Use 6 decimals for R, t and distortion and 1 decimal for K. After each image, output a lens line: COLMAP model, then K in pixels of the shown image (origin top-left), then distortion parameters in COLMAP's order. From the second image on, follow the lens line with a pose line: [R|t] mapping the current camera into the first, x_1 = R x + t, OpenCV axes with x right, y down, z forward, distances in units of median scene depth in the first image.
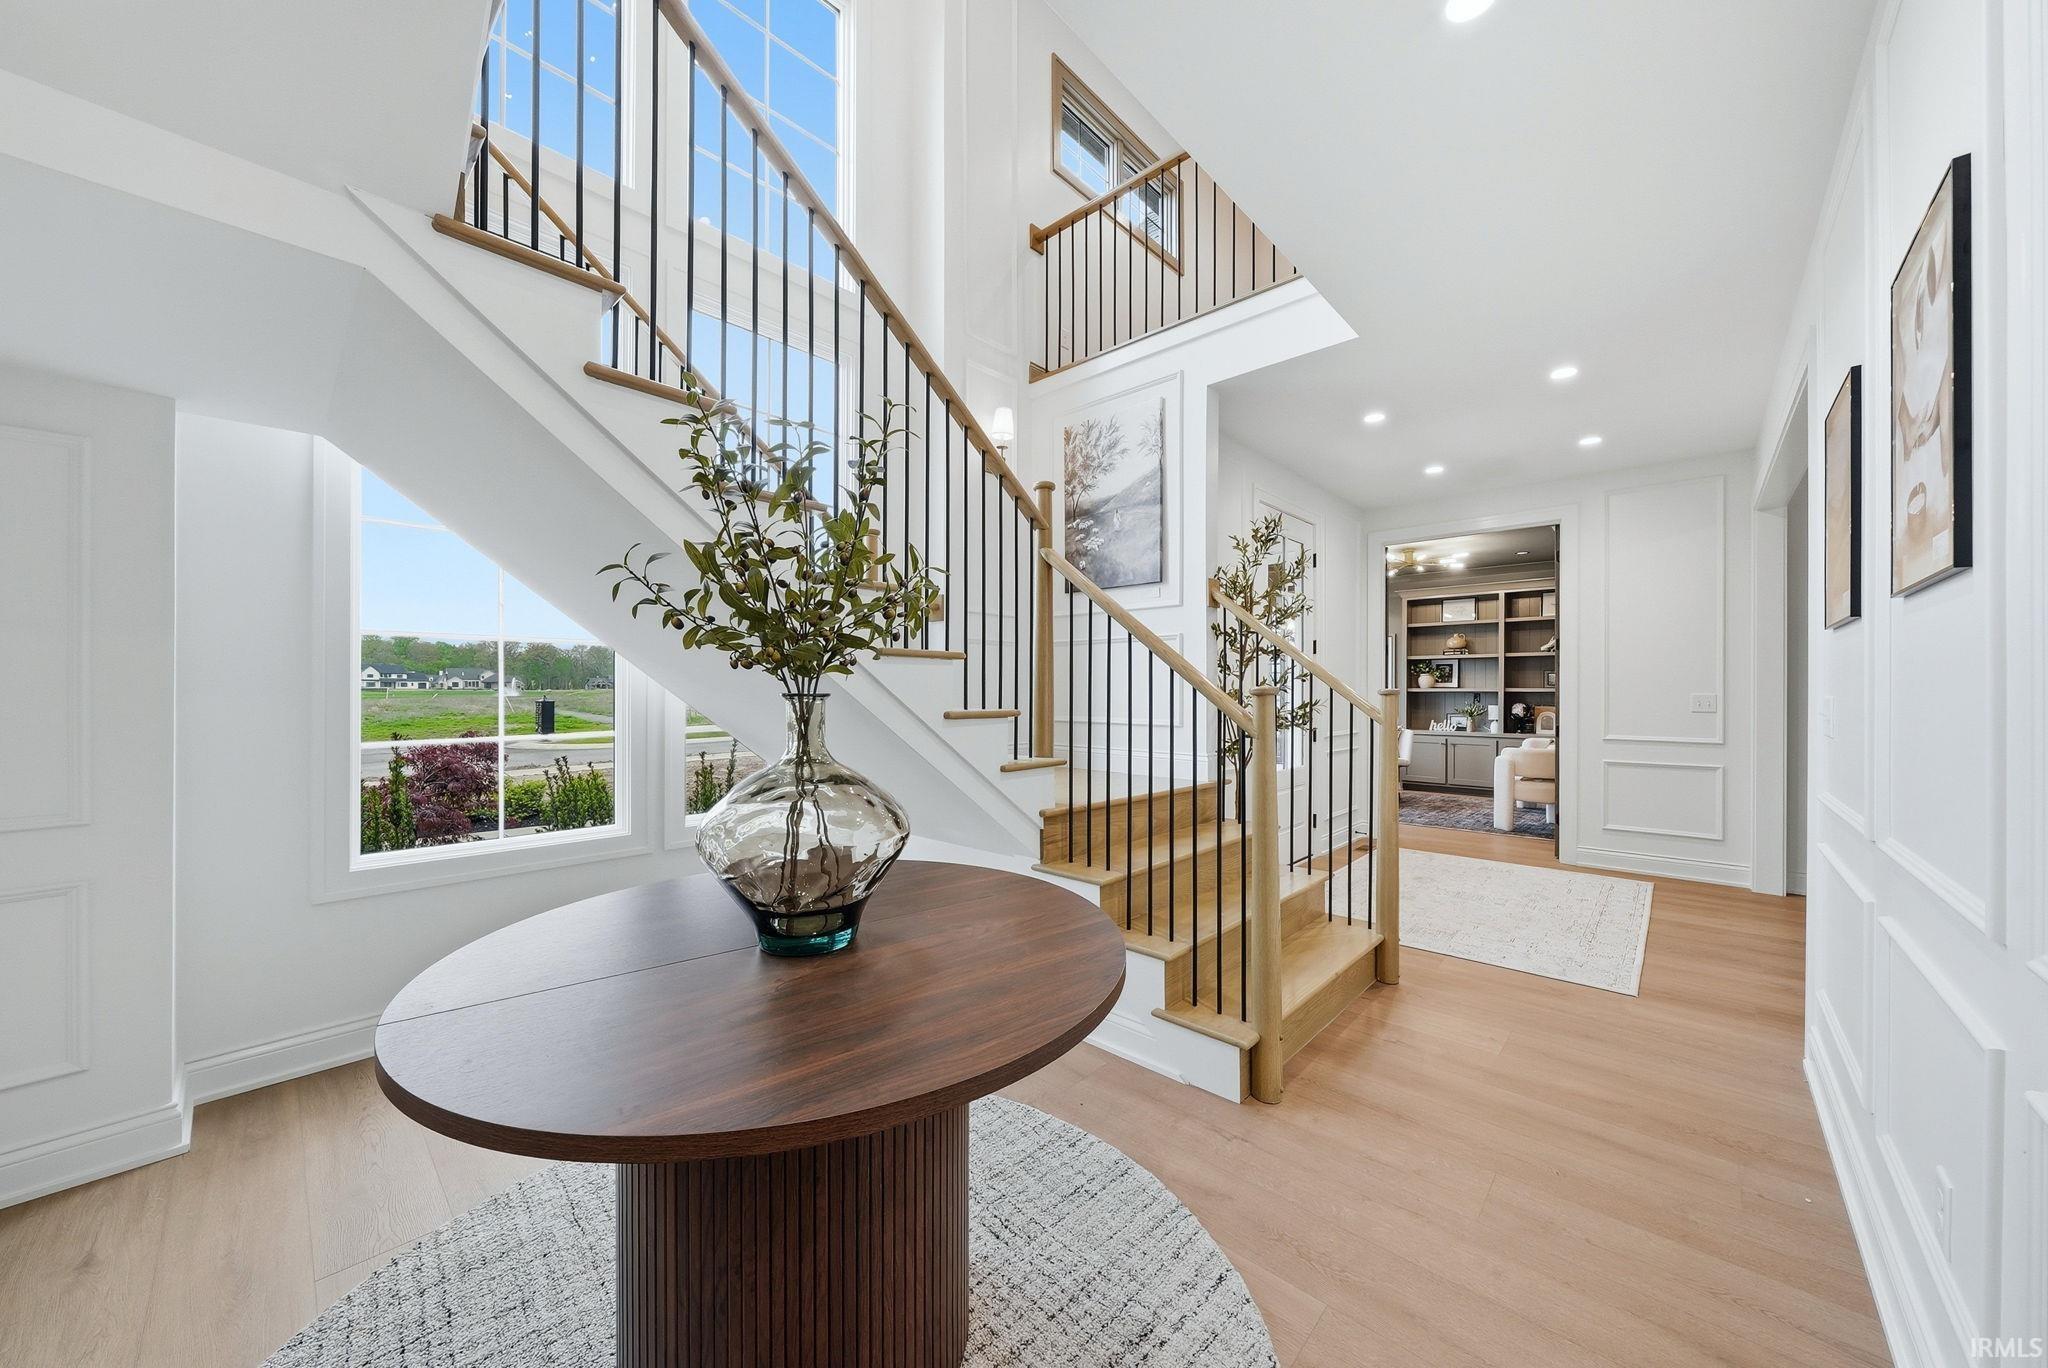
lens RADIAL K [[714.8, 0, 1018.4], [0, 714.8, 695.4], [0, 0, 1]] dist [-0.000507, 0.000127]
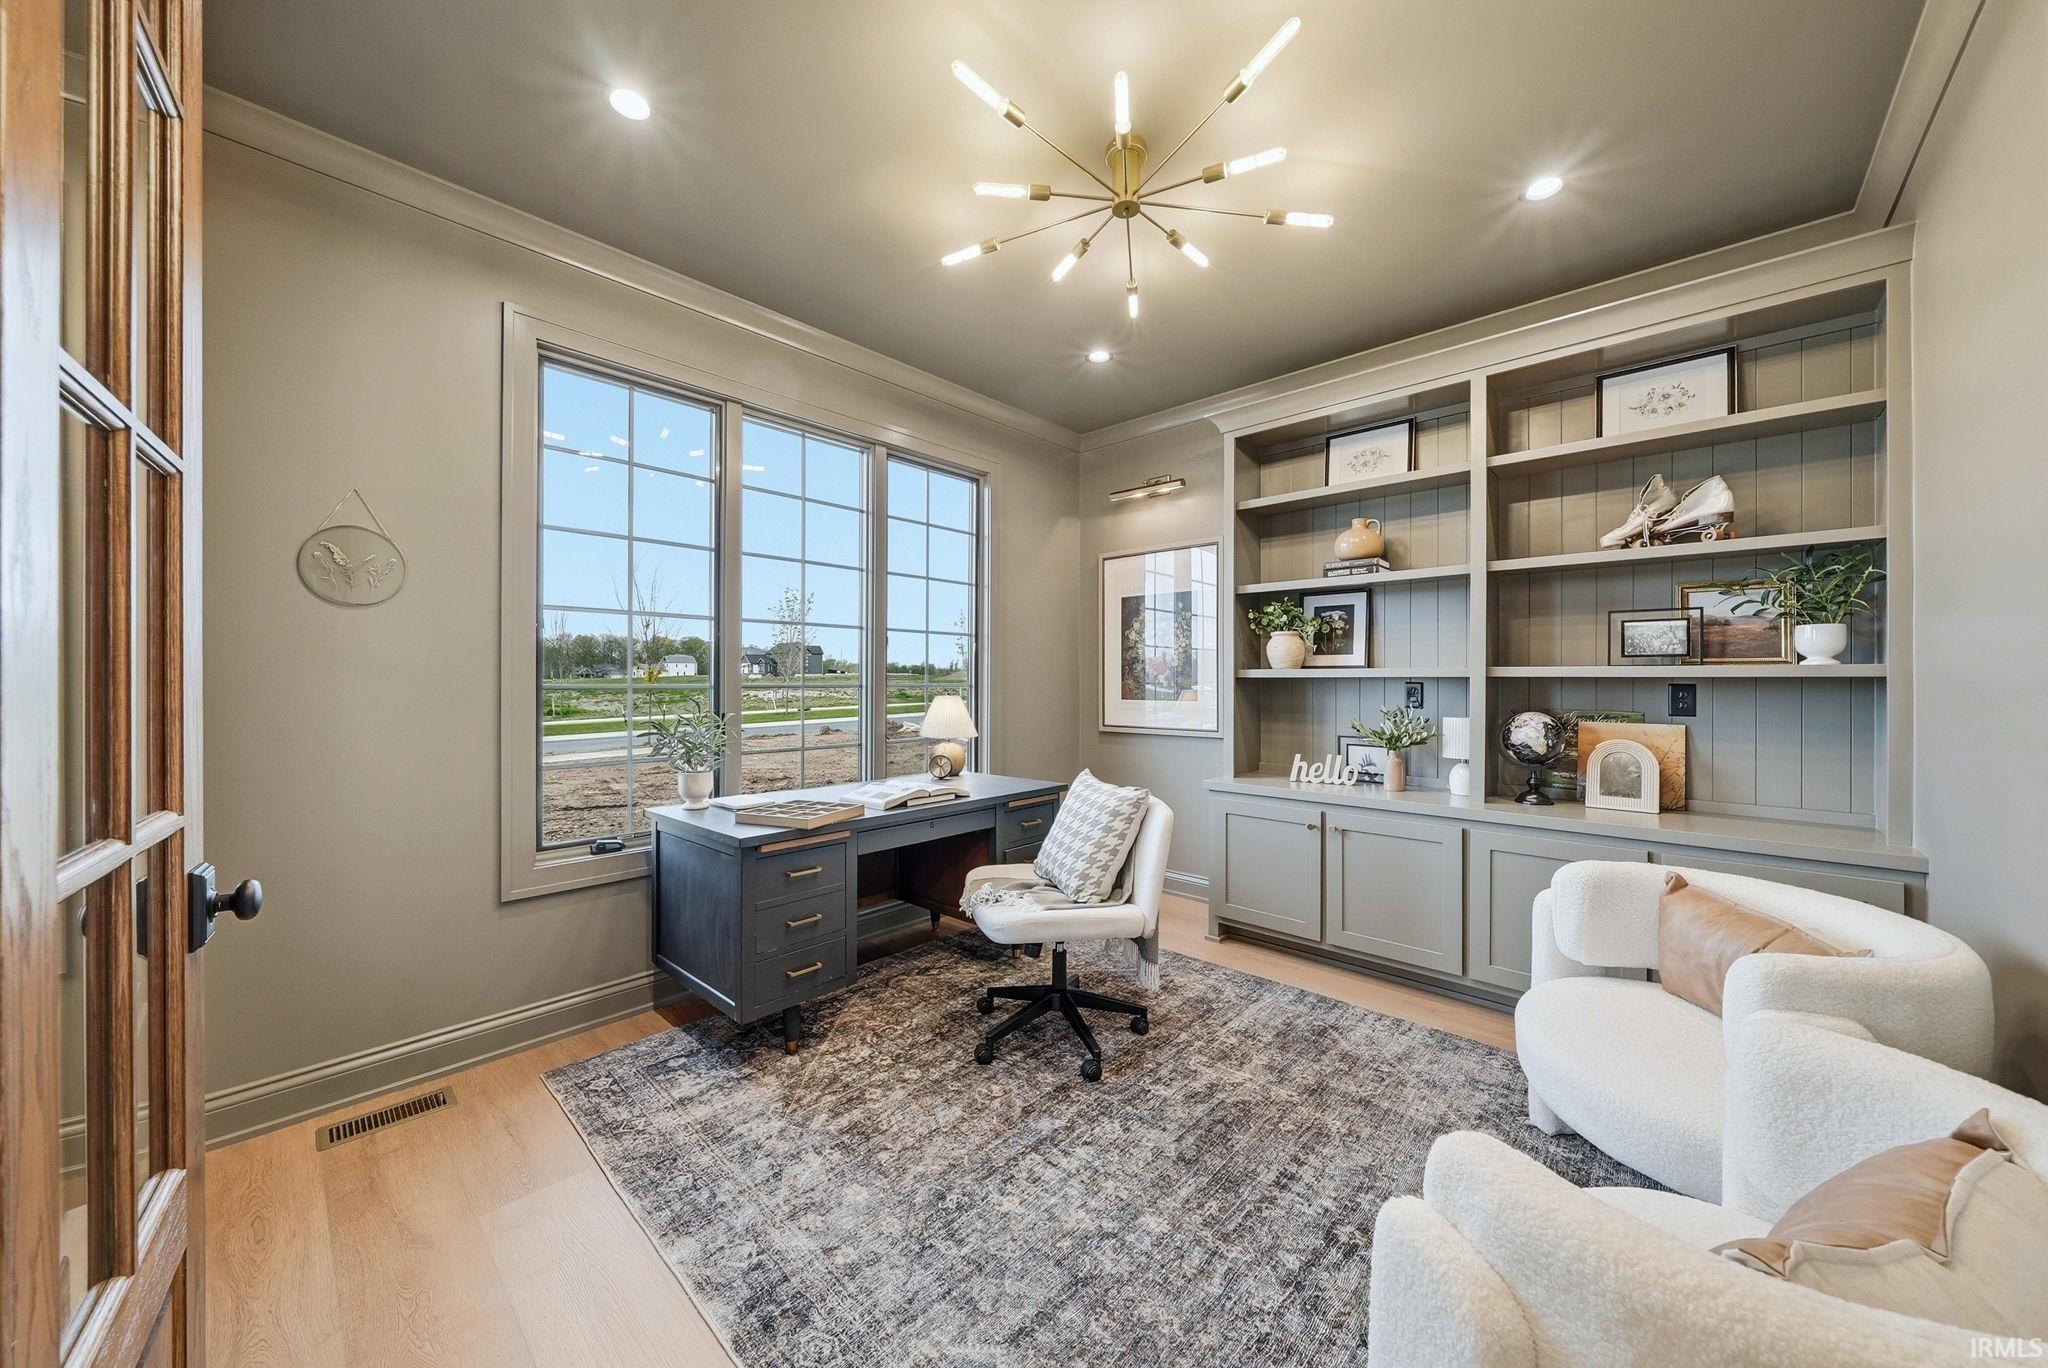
lens RADIAL K [[714.8, 0, 1030.0], [0, 714.8, 681.5], [0, 0, 1]] dist [-0.000507, 0.000127]
pose [[0.999519, -0.002538, 0.030896, 0.440998], [0.002736, 0.999976, -0.006374, -0.001215], [-0.030879, 0.006456, 0.999502, 0.650873]]
